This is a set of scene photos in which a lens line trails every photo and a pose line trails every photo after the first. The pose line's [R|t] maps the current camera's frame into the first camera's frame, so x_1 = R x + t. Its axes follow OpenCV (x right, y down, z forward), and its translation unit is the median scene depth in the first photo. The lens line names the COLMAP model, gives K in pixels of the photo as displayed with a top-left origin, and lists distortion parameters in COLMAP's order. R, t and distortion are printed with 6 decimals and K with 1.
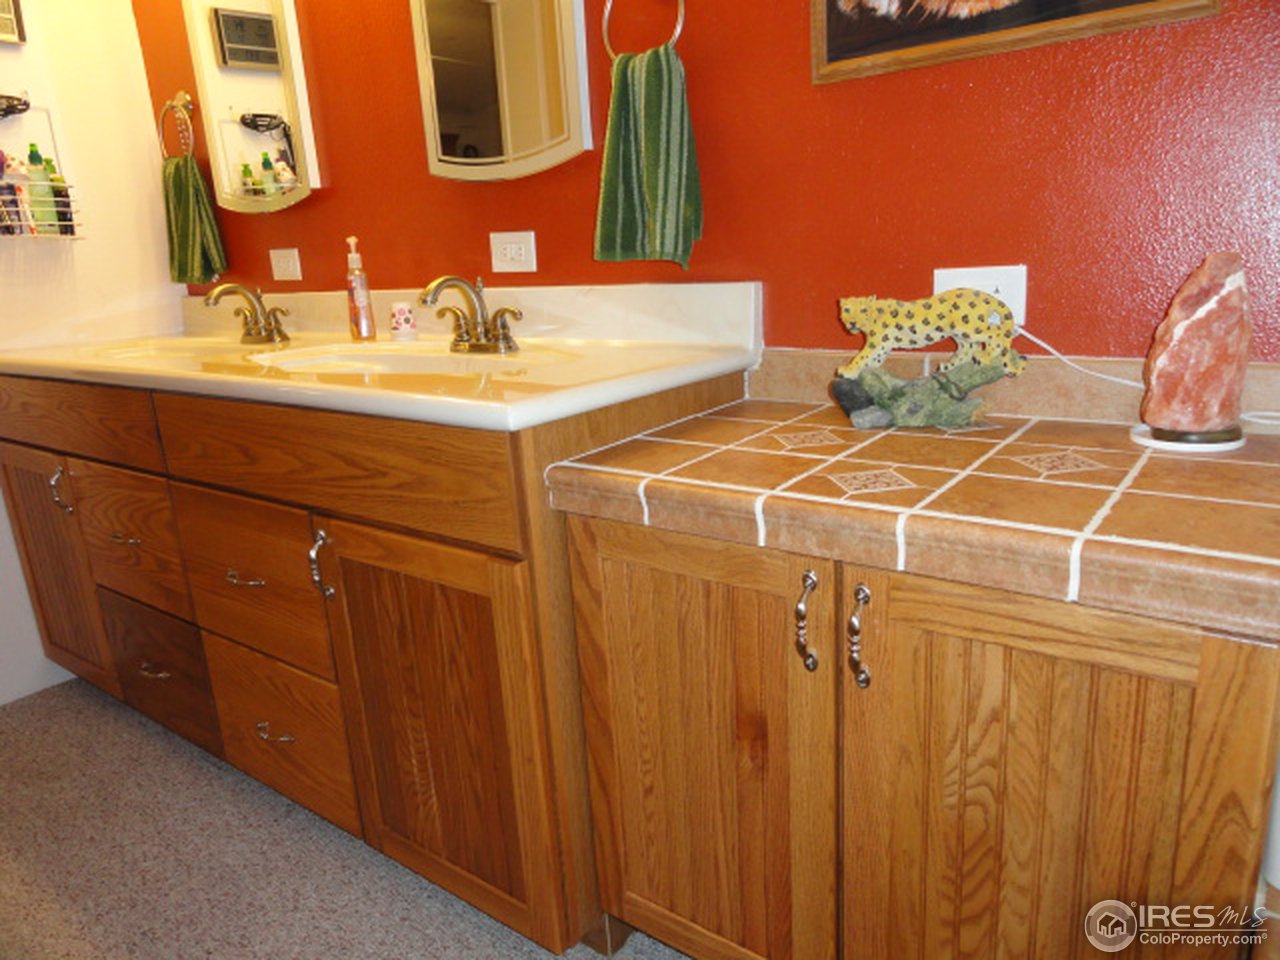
lens RADIAL K [[887.8, 0, 640.0], [0, 887.8, 480.0], [0, 0, 1]] dist [-0.007253, -0.001432]
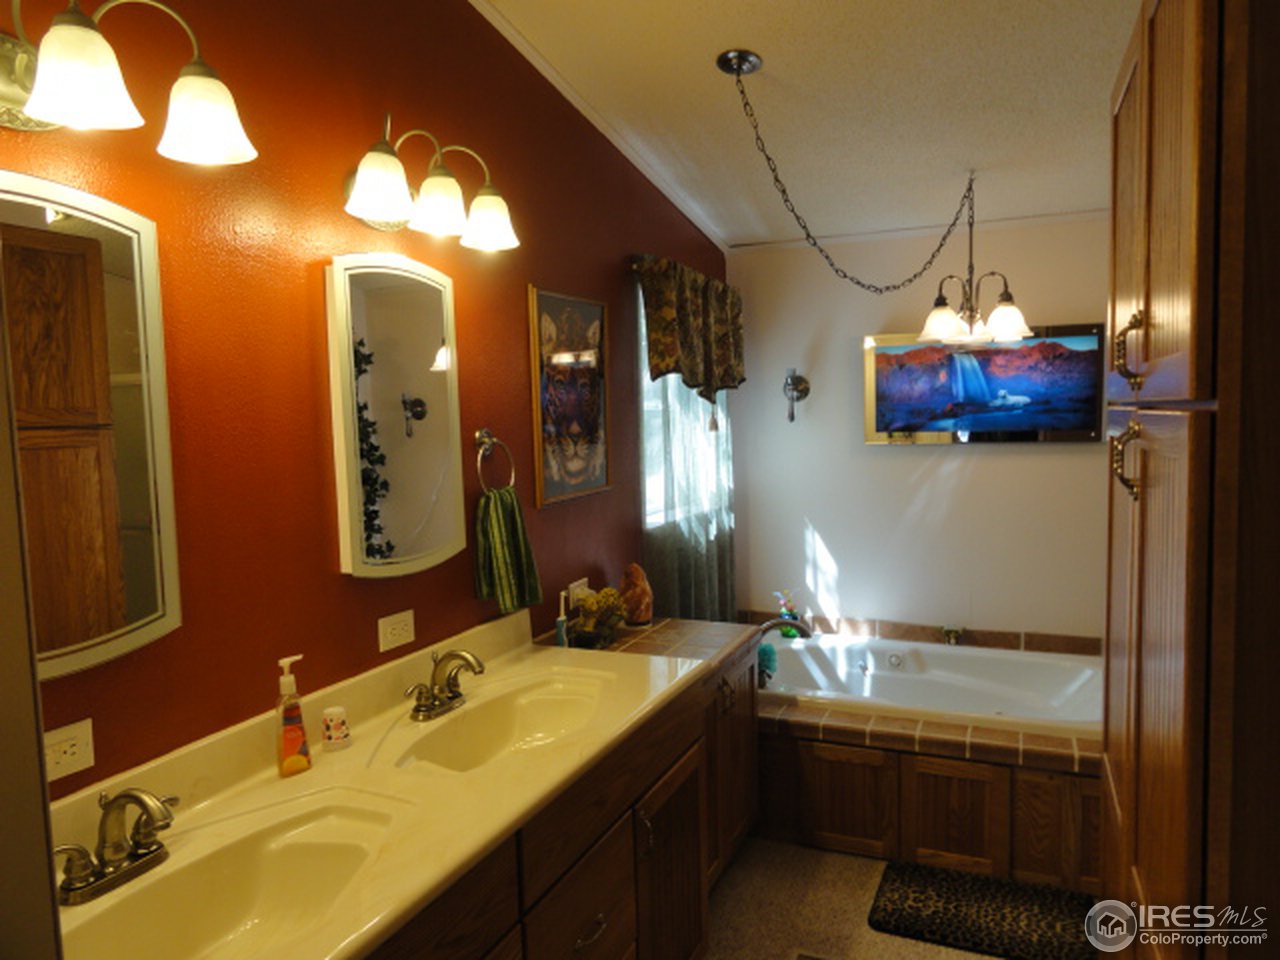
lens RADIAL K [[887.8, 0, 640.0], [0, 887.8, 480.0], [0, 0, 1]] dist [-0.007253, -0.001432]
pose [[-0.245843, -0.008024, 0.969277, -1.270935], [0.299296, 0.950475, 0.083780, -0.411173], [-0.921945, 0.310697, -0.231266, 0.821061]]
